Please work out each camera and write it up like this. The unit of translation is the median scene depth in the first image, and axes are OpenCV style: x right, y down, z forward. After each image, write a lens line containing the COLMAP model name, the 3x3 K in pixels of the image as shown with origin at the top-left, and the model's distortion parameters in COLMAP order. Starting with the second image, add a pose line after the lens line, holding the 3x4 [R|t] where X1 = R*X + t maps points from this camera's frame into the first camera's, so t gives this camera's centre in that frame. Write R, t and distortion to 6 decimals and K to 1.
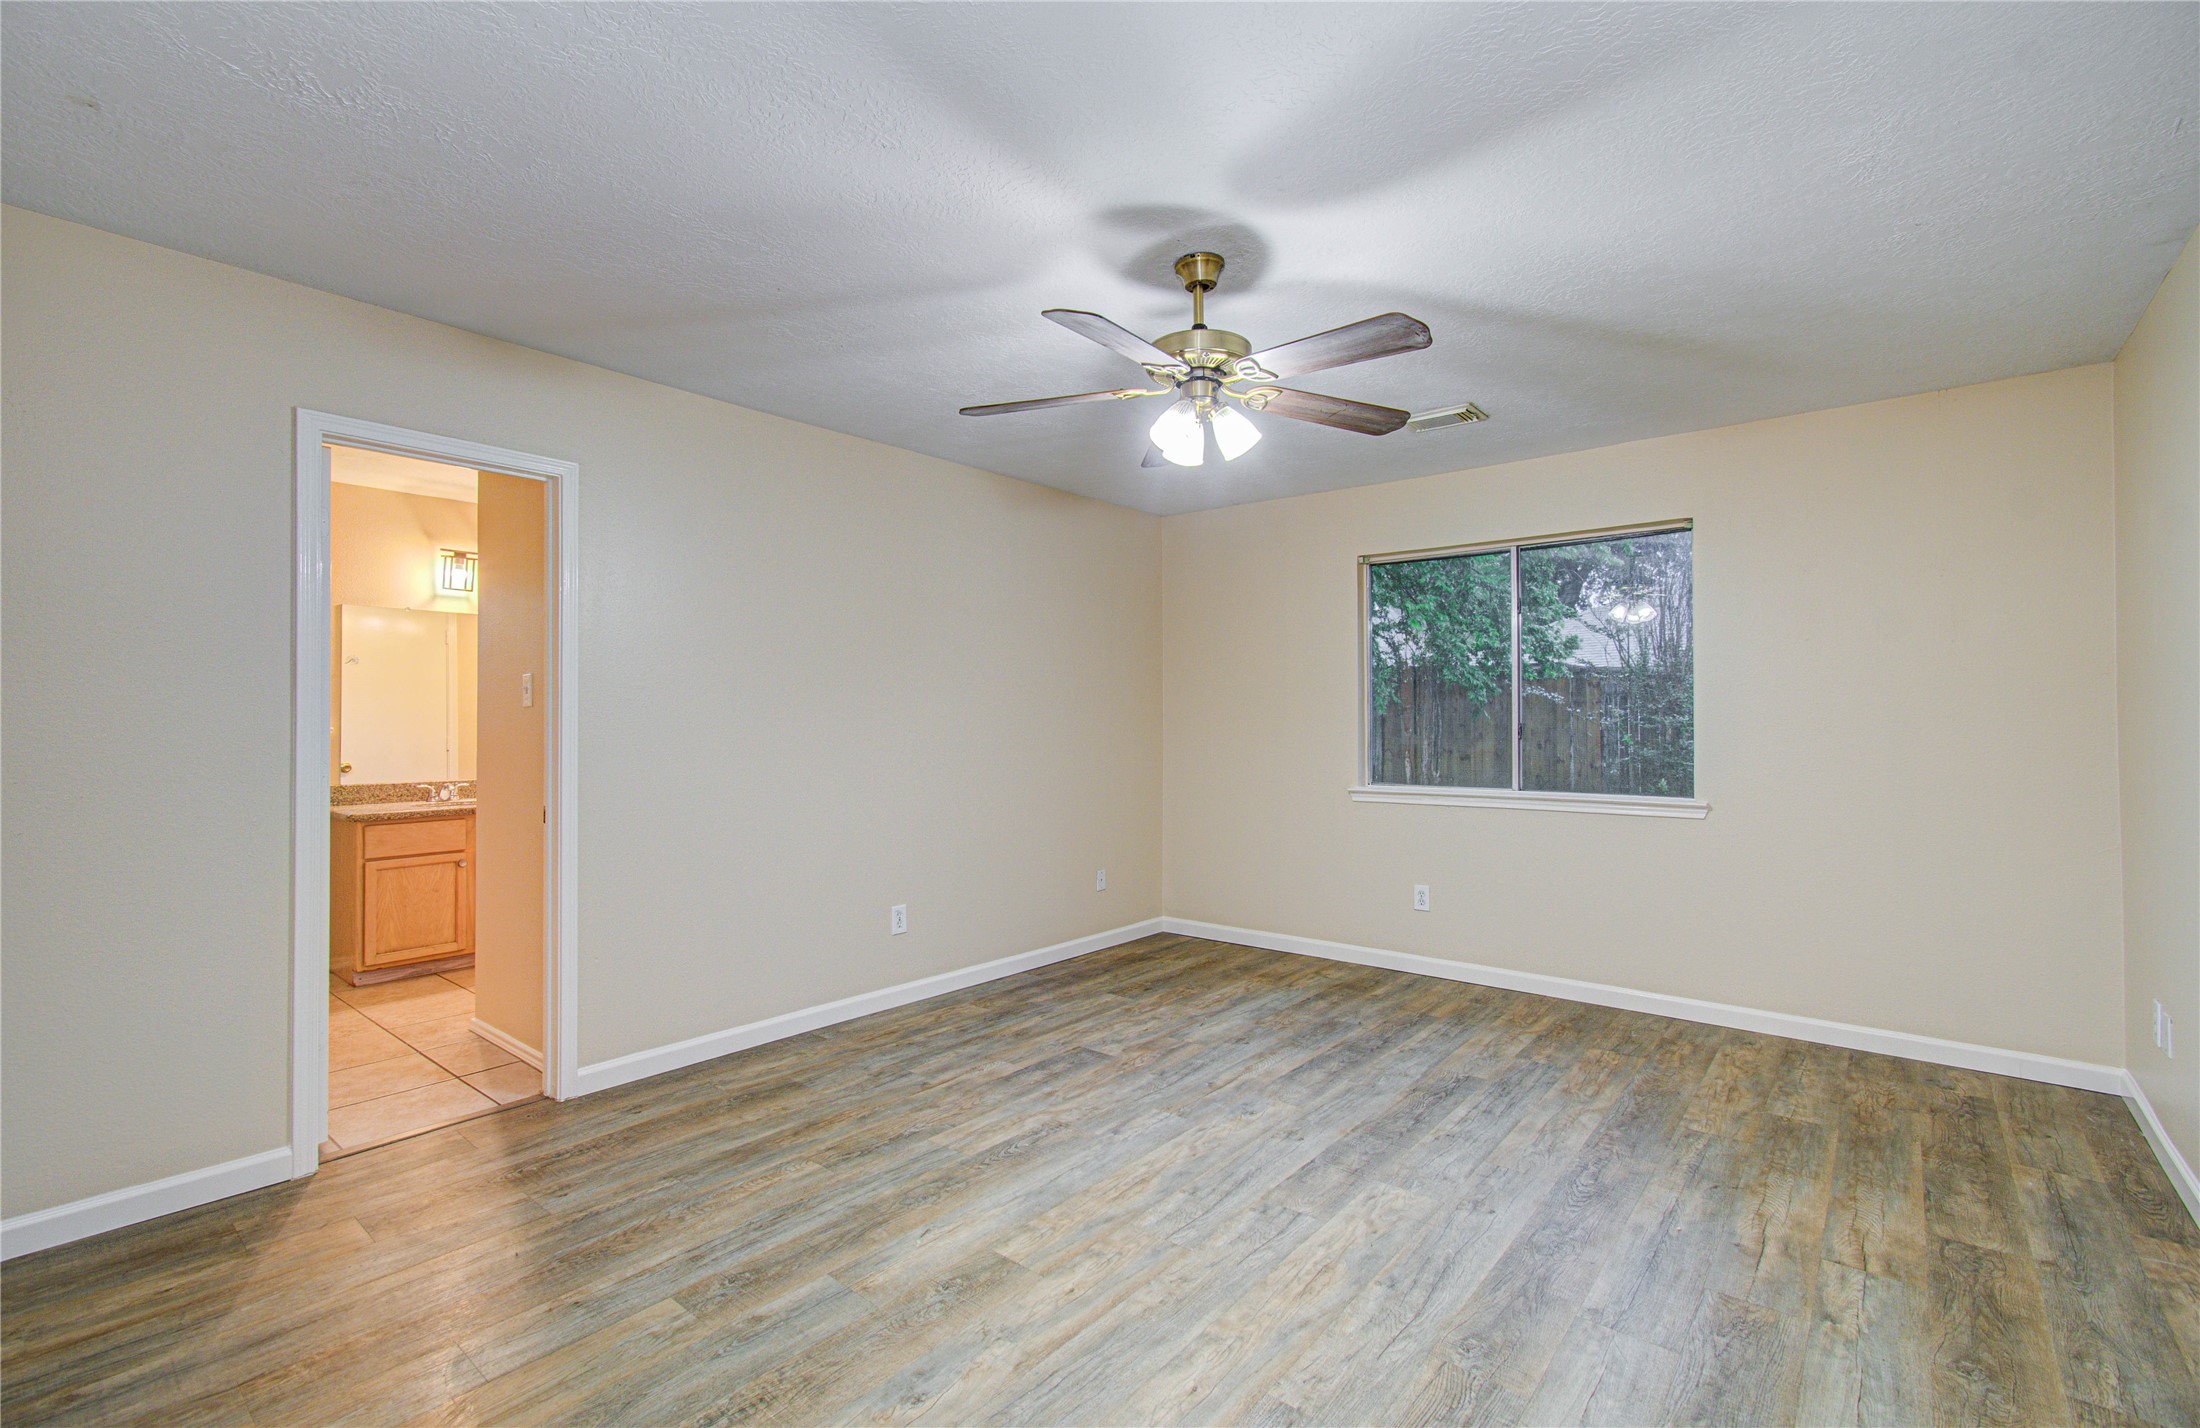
lens RADIAL K [[953.4, 0, 1100.5], [0, 953.4, 722.6], [0, 0, 1]] dist [0.001800, -0.000494]
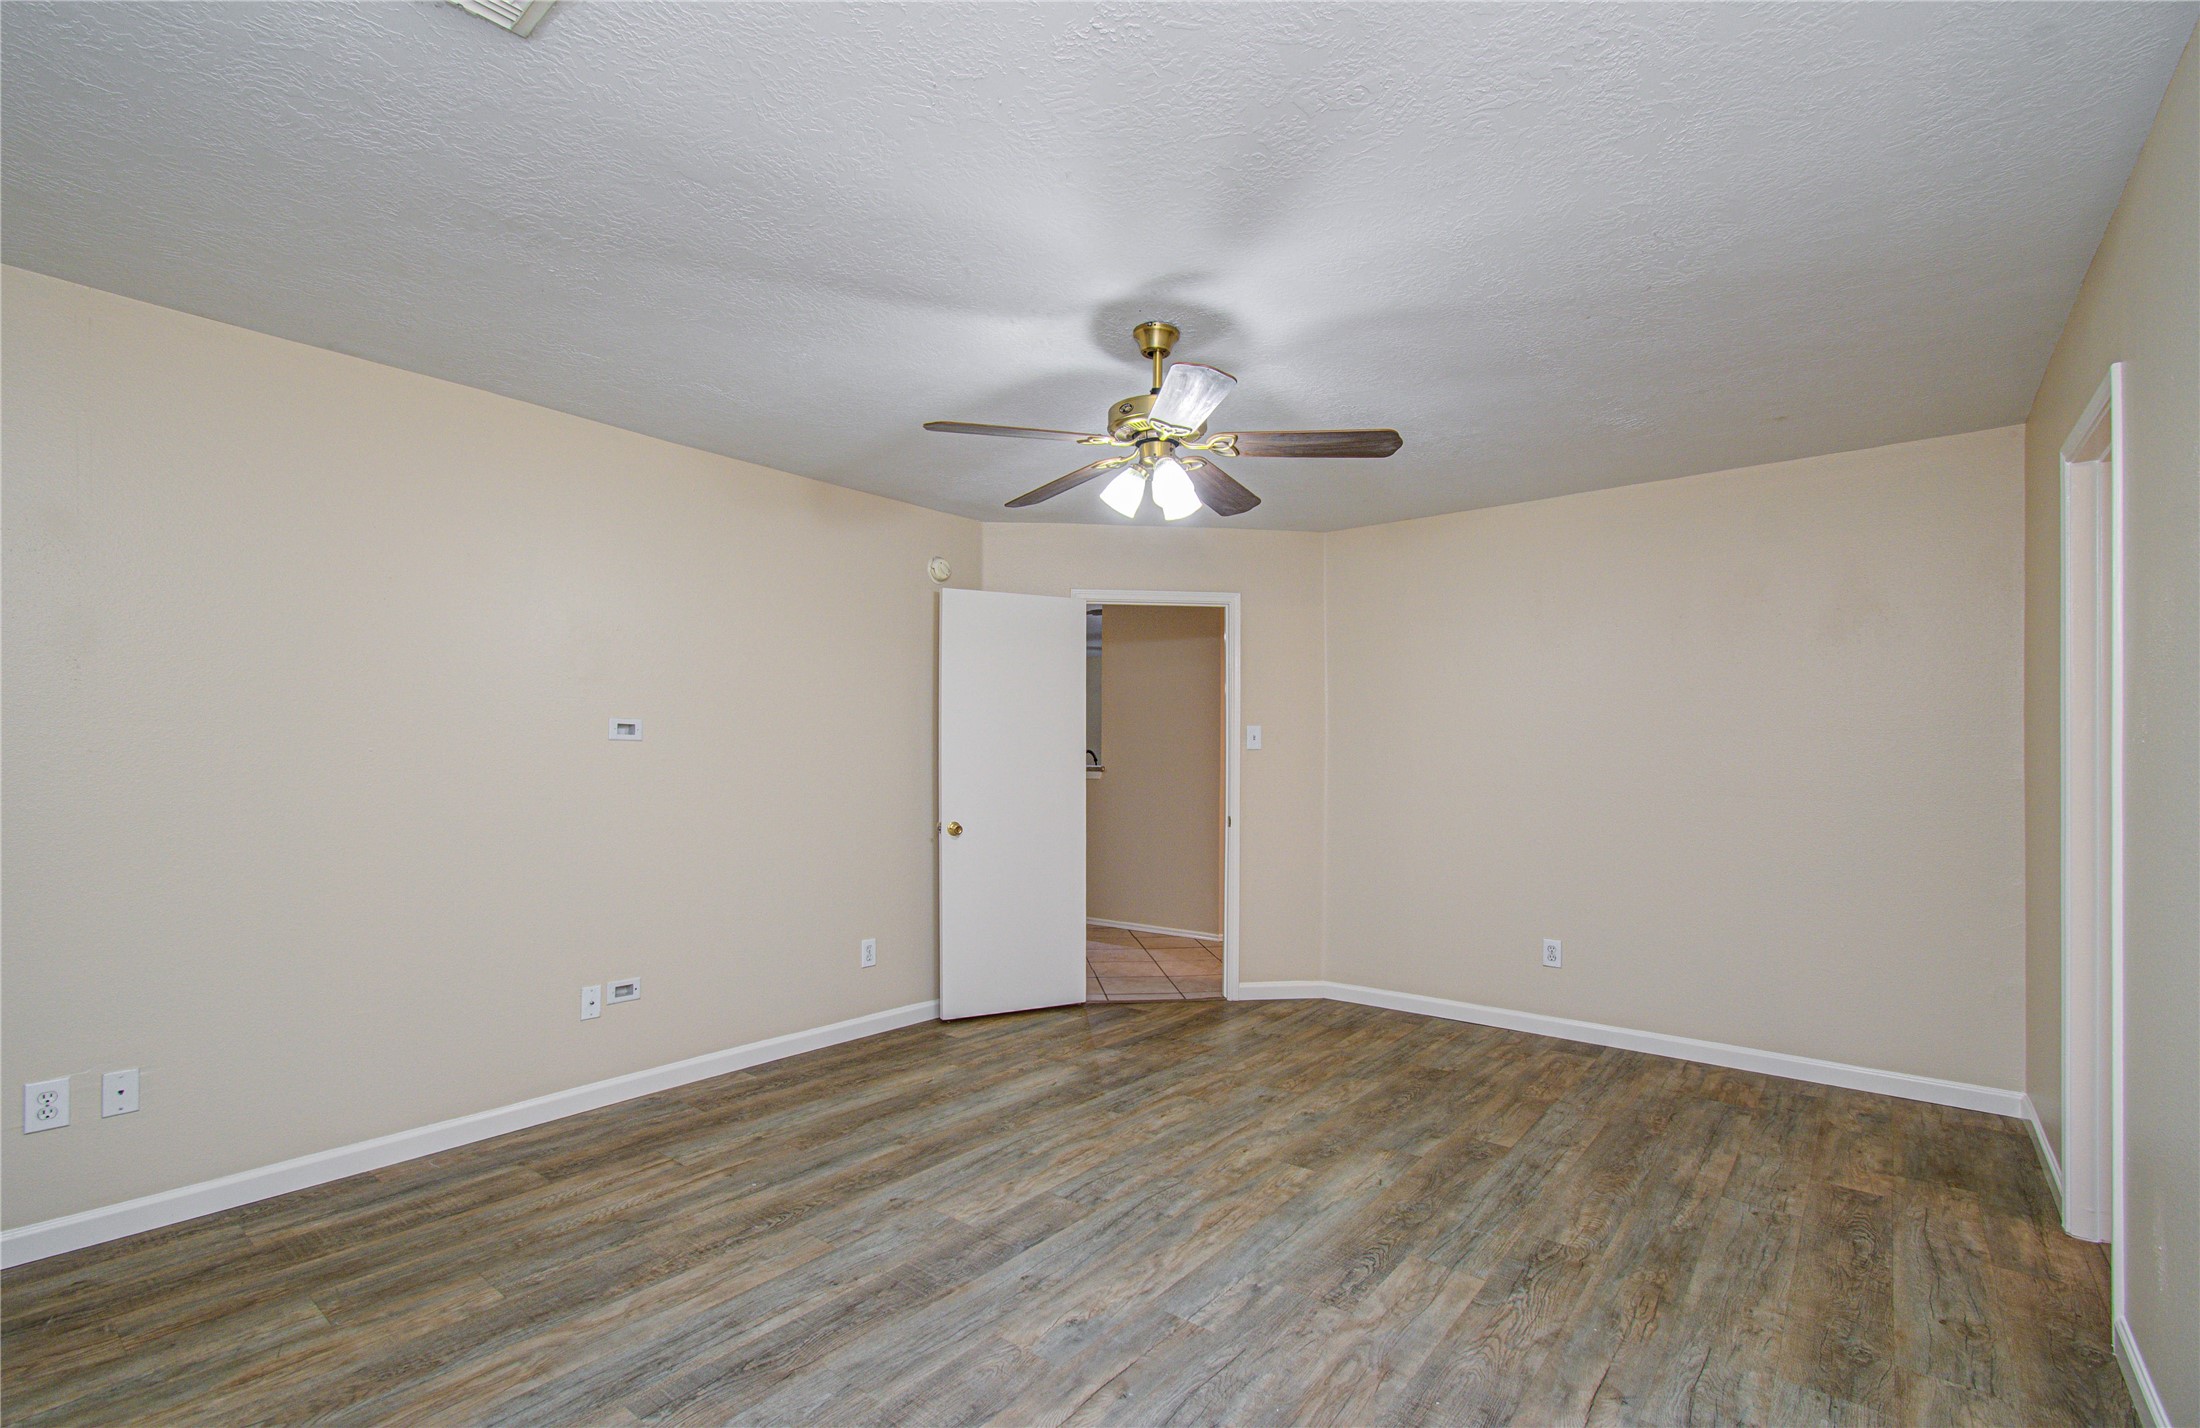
lens RADIAL K [[953.4, 0, 1100.4], [0, 953.4, 728.4], [0, 0, 1]] dist [0.001800, -0.000494]
pose [[-0.999798, -0.005341, -0.019392, 0.182660], [-0.004797, 0.999596, -0.028006, -0.008298], [0.019534, -0.027908, -0.999420, 2.029761]]
